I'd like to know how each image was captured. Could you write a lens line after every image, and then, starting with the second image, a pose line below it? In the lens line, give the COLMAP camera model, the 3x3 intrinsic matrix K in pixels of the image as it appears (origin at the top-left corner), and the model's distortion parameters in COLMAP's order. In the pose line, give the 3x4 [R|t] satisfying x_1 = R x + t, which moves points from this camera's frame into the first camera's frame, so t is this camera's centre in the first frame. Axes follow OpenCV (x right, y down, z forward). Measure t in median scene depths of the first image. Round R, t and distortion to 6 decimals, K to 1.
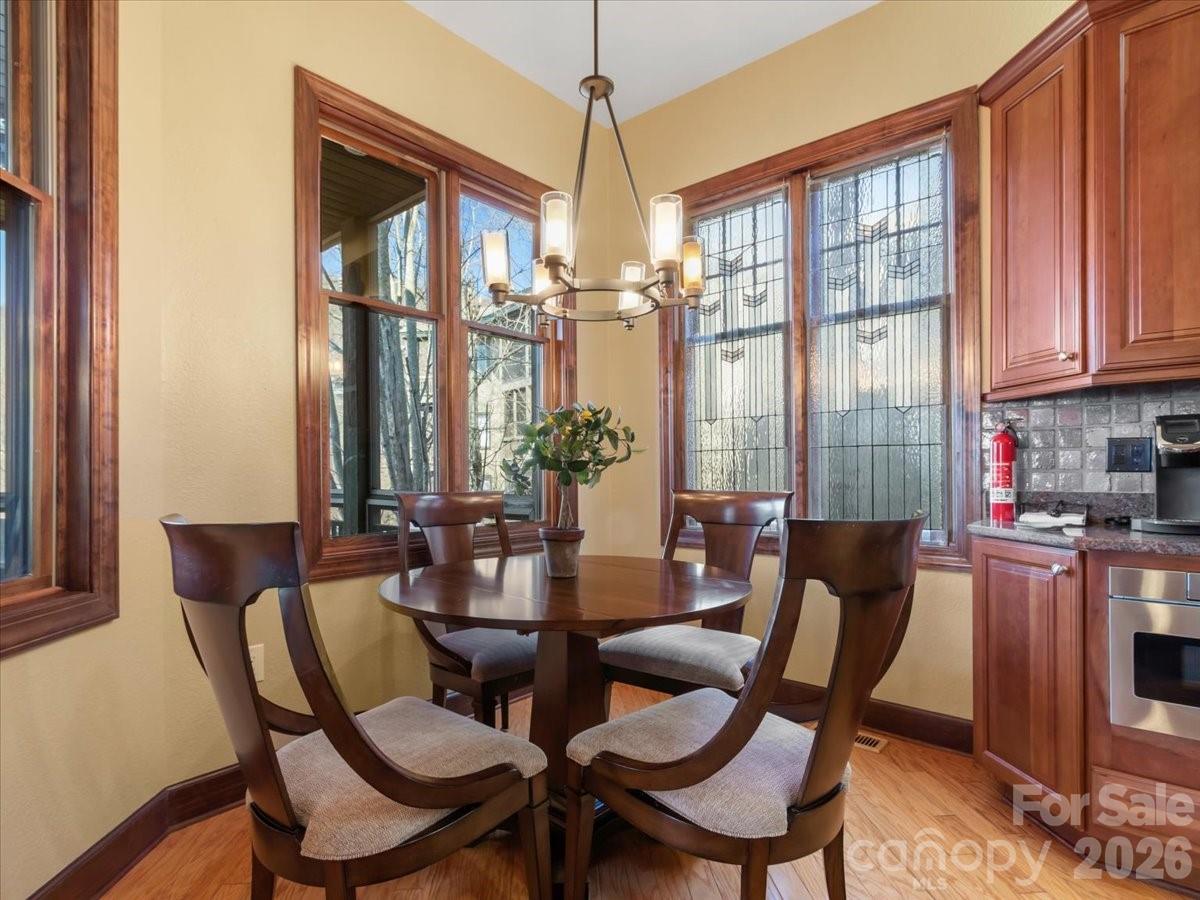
lens RADIAL K [[632.3, 0, 601.7], [0, 632.3, 457.1], [0, 0, 1]] dist [0.005983, 0.000570]
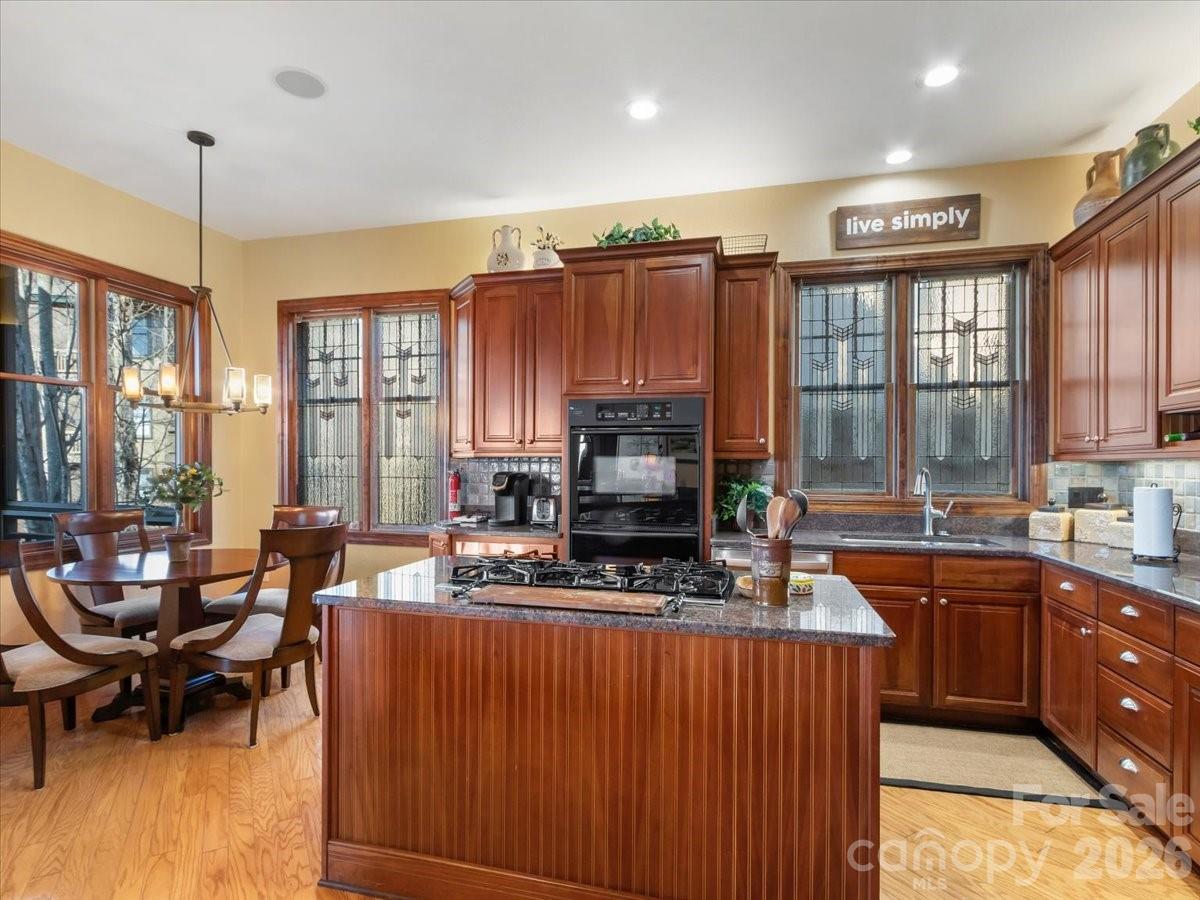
lens RADIAL K [[632.3, 0, 601.4], [0, 632.3, 458.4], [0, 0, 1]] dist [0.005983, 0.000570]
pose [[0.904964, 0.009915, 0.425373, 0.181113], [-0.018013, 0.999725, 0.015019, -0.105610], [-0.425107, -0.021254, 0.904893, -0.792027]]
